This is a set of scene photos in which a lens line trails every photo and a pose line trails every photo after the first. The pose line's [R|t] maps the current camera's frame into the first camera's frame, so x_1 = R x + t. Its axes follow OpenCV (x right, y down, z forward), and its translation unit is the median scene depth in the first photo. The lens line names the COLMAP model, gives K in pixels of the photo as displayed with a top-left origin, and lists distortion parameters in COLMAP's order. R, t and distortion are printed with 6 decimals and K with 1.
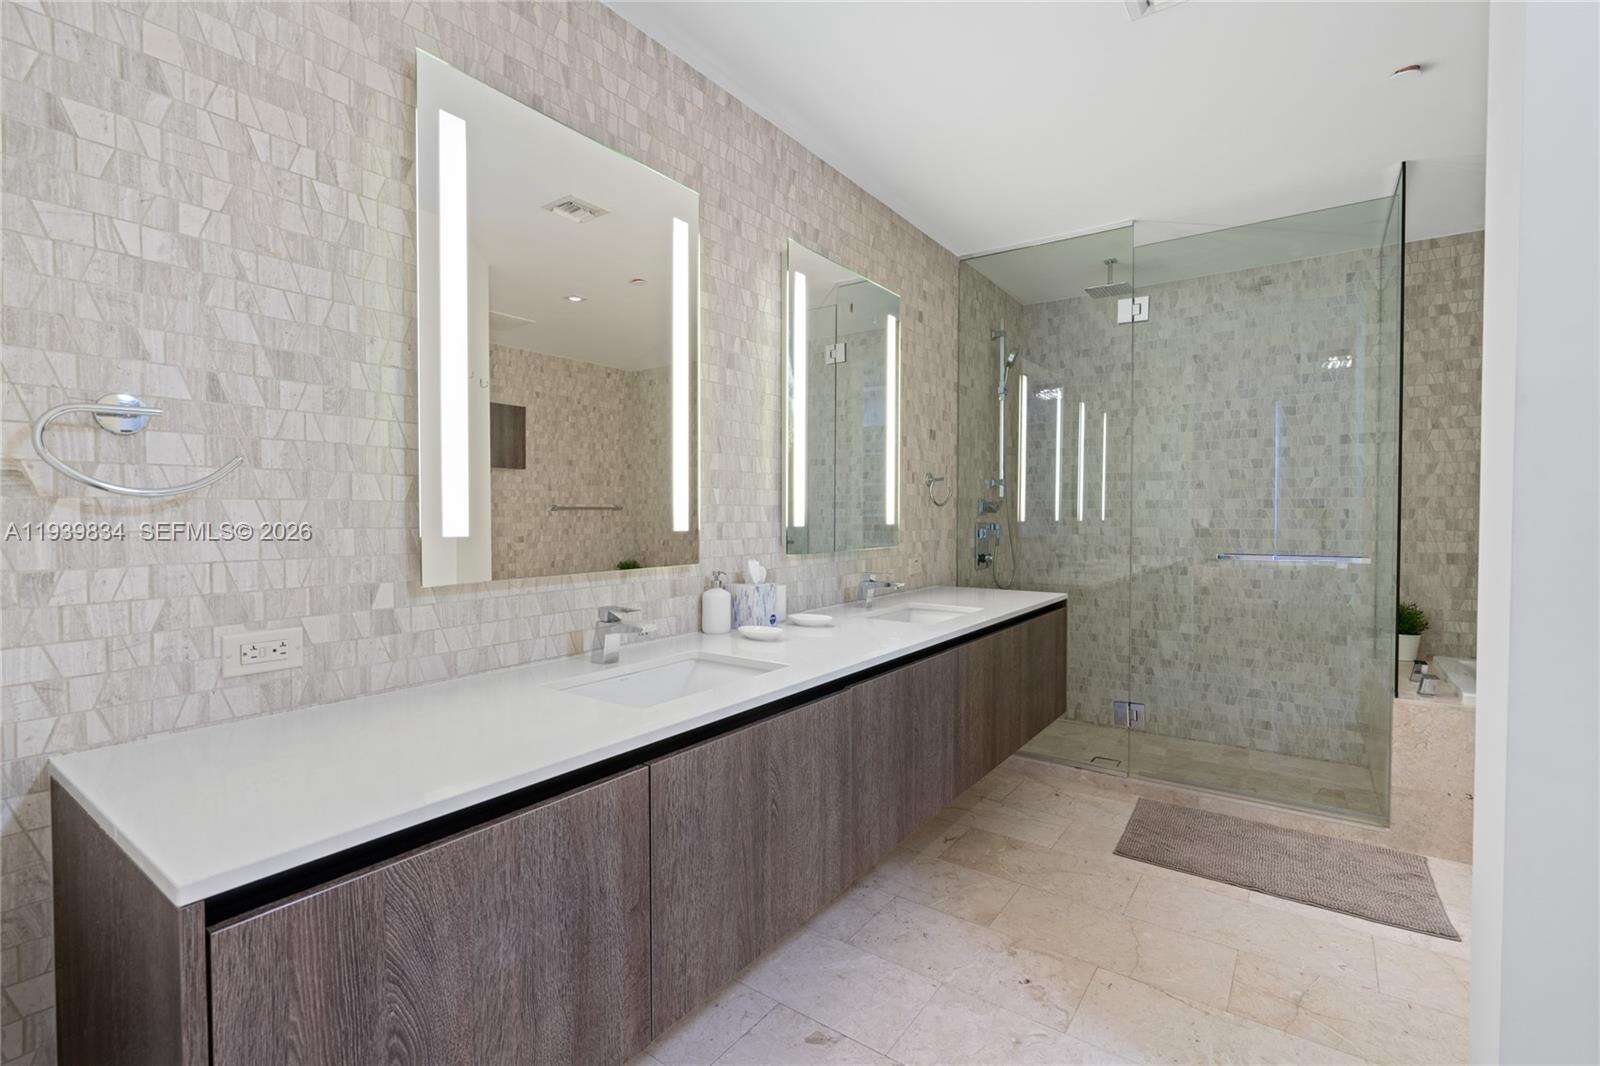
lens RADIAL K [[716.3, 0, 804.3], [0, 716.3, 529.1], [0, 0, 1]] dist [-0.010384, 0.004177]
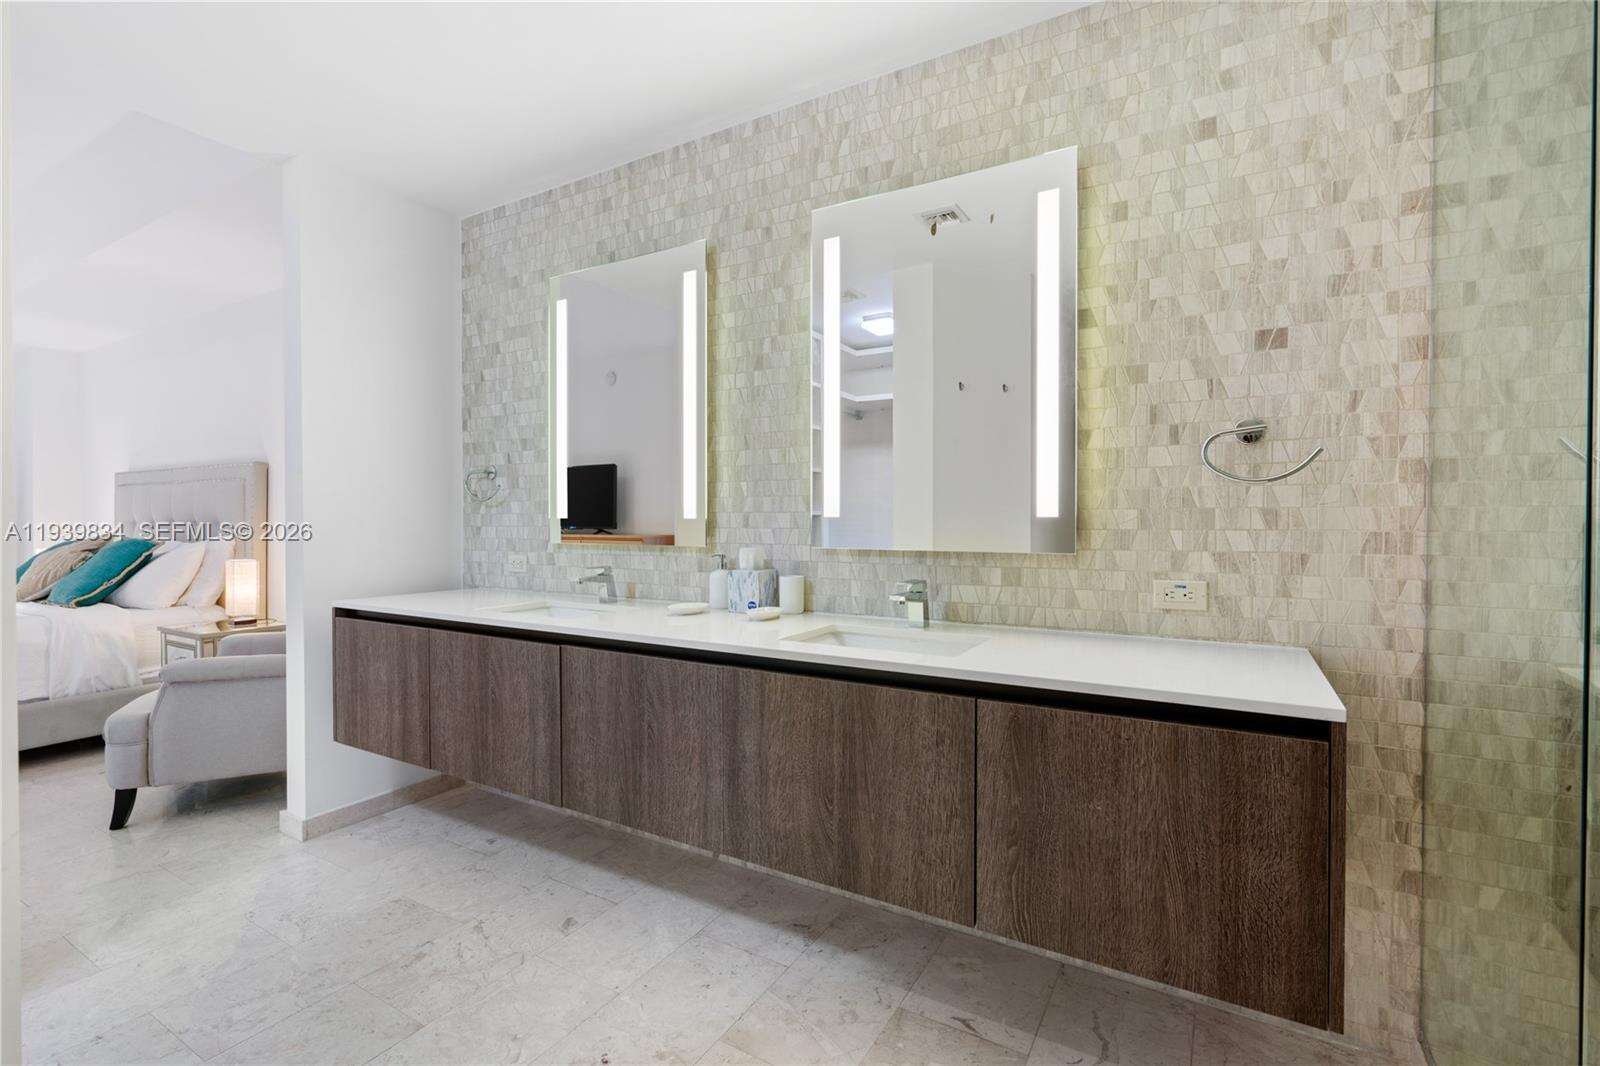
lens RADIAL K [[716.3, 0, 804.3], [0, 716.3, 529.1], [0, 0, 1]] dist [-0.010384, 0.004177]
pose [[0.091588, 0.011966, -0.995725, 2.960889], [-0.023420, 0.999677, 0.009859, 0.010442], [0.995522, 0.022417, 0.091839, 2.937532]]
